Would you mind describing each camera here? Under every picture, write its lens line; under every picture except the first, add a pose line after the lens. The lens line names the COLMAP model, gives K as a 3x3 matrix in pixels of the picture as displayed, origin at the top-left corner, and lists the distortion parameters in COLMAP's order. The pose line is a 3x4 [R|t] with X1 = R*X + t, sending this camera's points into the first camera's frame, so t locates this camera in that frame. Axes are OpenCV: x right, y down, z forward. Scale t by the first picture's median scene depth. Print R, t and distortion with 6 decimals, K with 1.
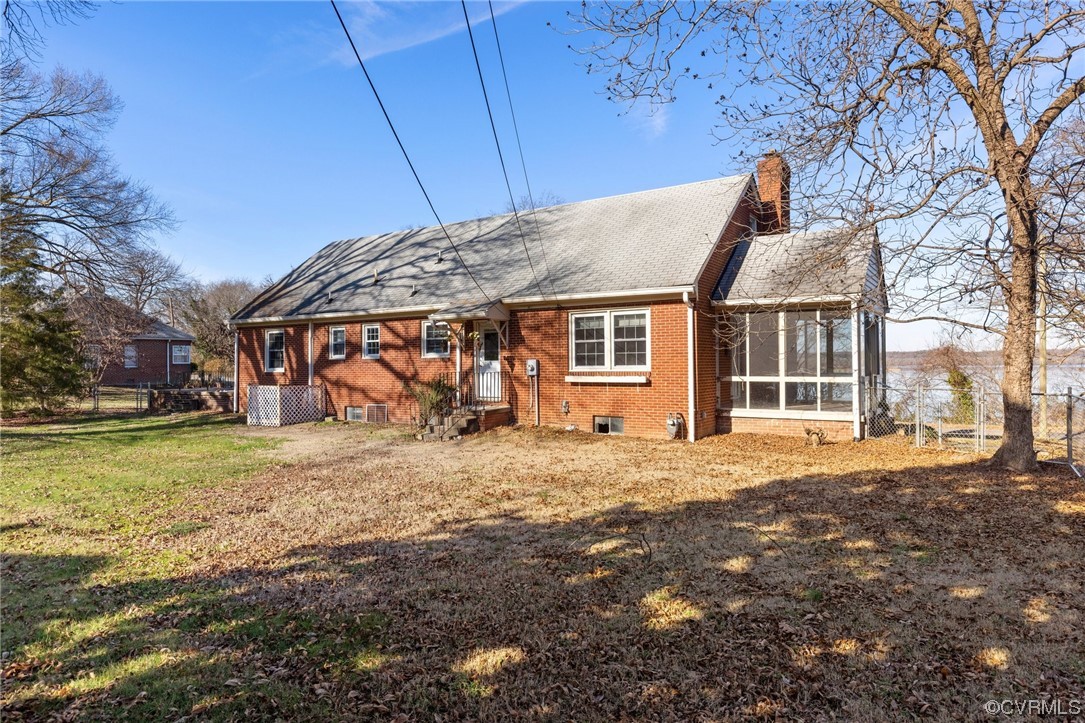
lens RADIAL K [[689.1, 0, 542.5], [0, 689.1, 363.4], [0, 0, 1]] dist [-0.021225, 0.000103]
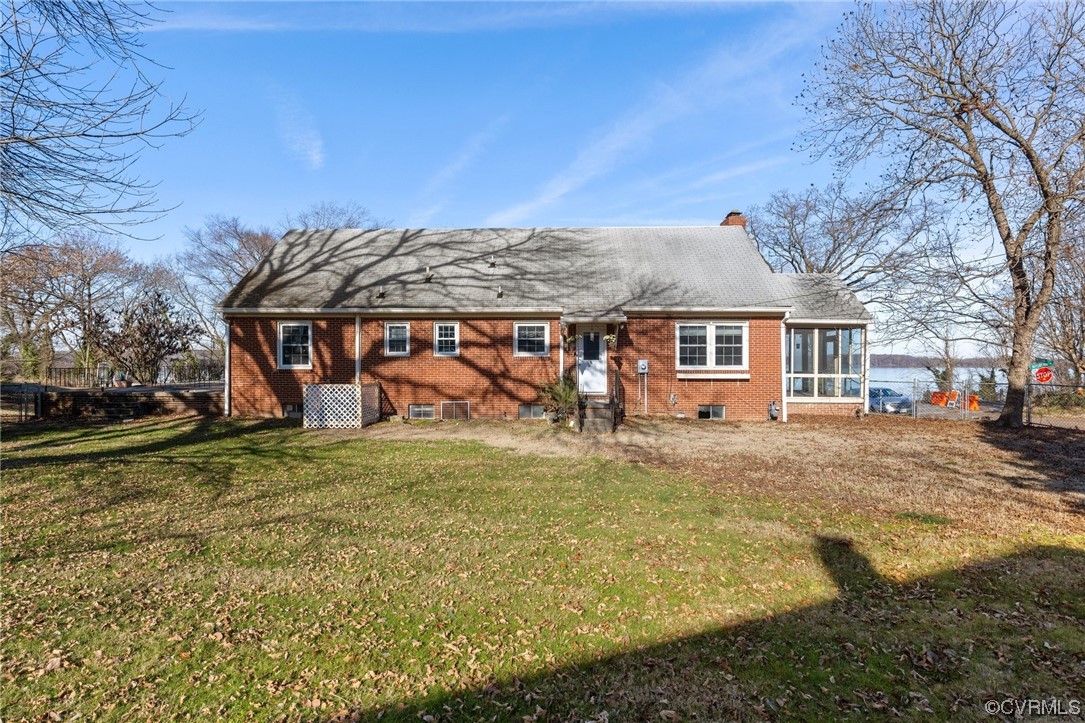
lens RADIAL K [[525.2, 0, 542.3], [0, 525.2, 360.1], [0, 0, 1]] dist [-0.005330, -0.000899]
pose [[0.849099, 0.015186, 0.528015, -0.567066], [-0.010939, 0.999878, -0.011166, 0.006694], [-0.528120, 0.003705, 0.849161, 0.285665]]
